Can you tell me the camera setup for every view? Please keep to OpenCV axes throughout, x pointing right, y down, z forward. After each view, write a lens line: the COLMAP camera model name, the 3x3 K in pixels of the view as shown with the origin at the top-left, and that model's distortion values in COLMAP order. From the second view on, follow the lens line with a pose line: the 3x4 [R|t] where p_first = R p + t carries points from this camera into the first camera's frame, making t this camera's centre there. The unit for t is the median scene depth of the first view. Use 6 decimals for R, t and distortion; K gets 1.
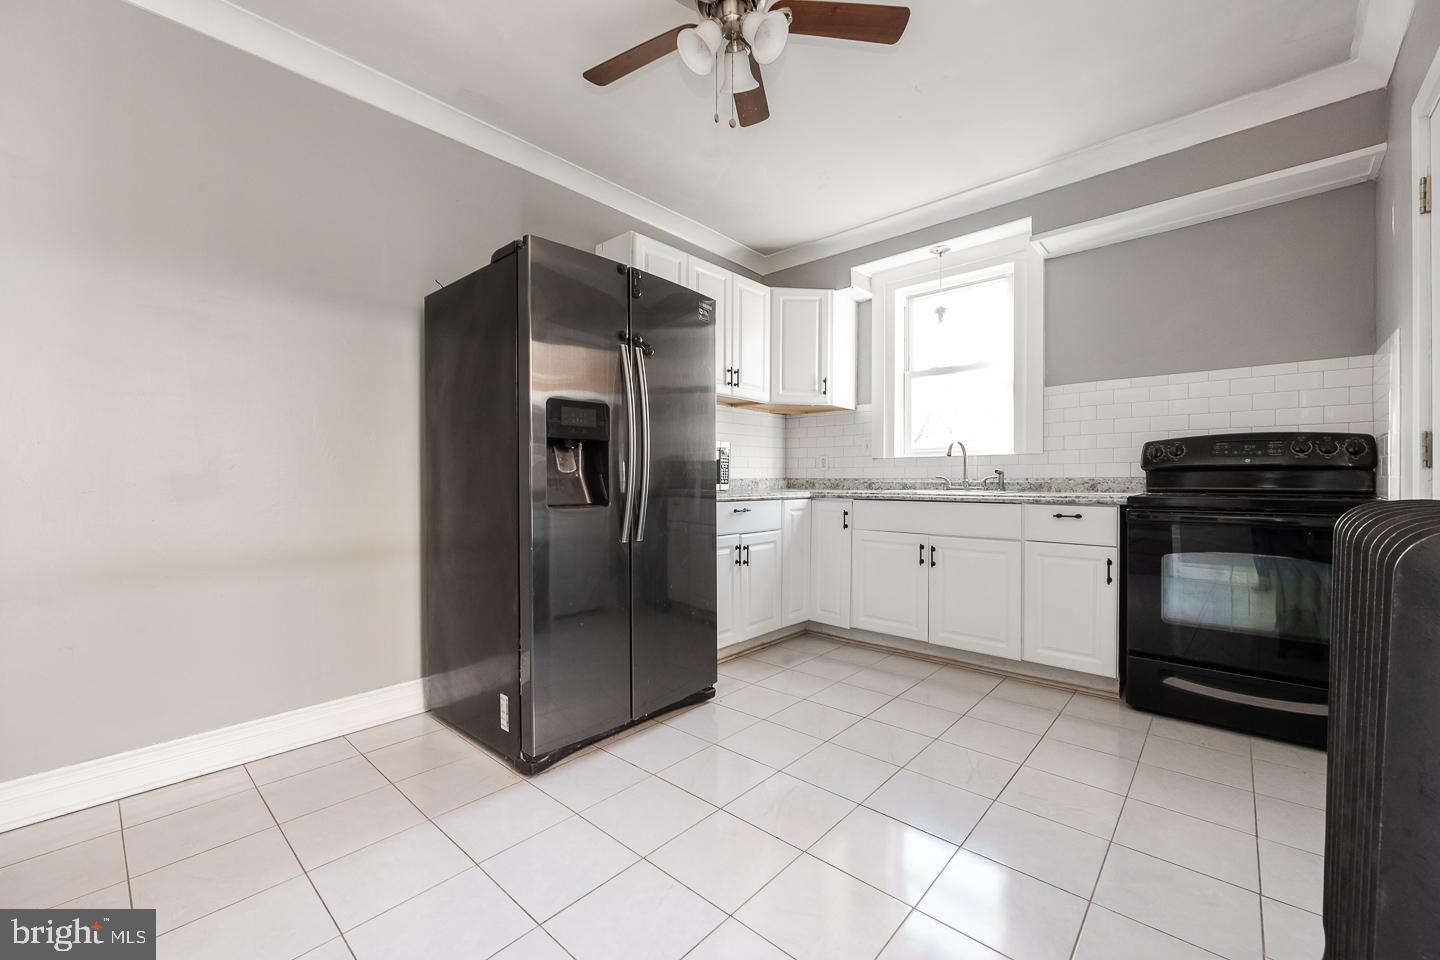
lens RADIAL K [[578.7, 0, 726.9], [0, 578.7, 475.8], [0, 0, 1]] dist [0.001155, 0.000367]
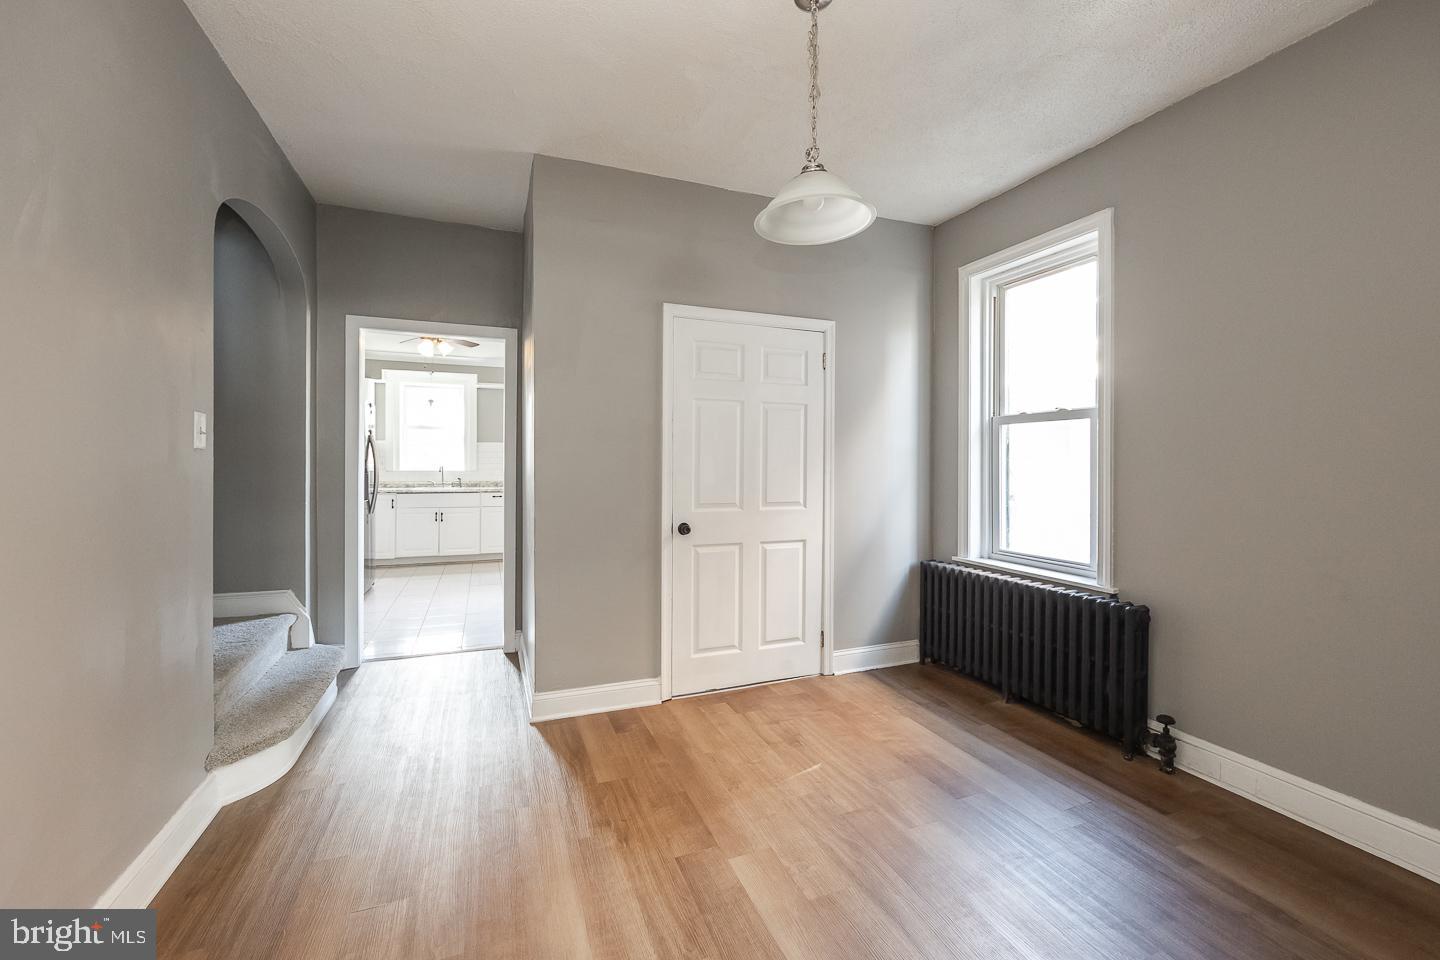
lens RADIAL K [[578.7, 0, 726.9], [0, 578.7, 475.8], [0, 0, 1]] dist [0.001155, 0.000367]
pose [[0.439000, -0.010436, 0.898426, -1.081622], [-0.008373, 0.999842, 0.015706, -0.061403], [-0.898448, -0.014418, 0.438844, -0.909483]]
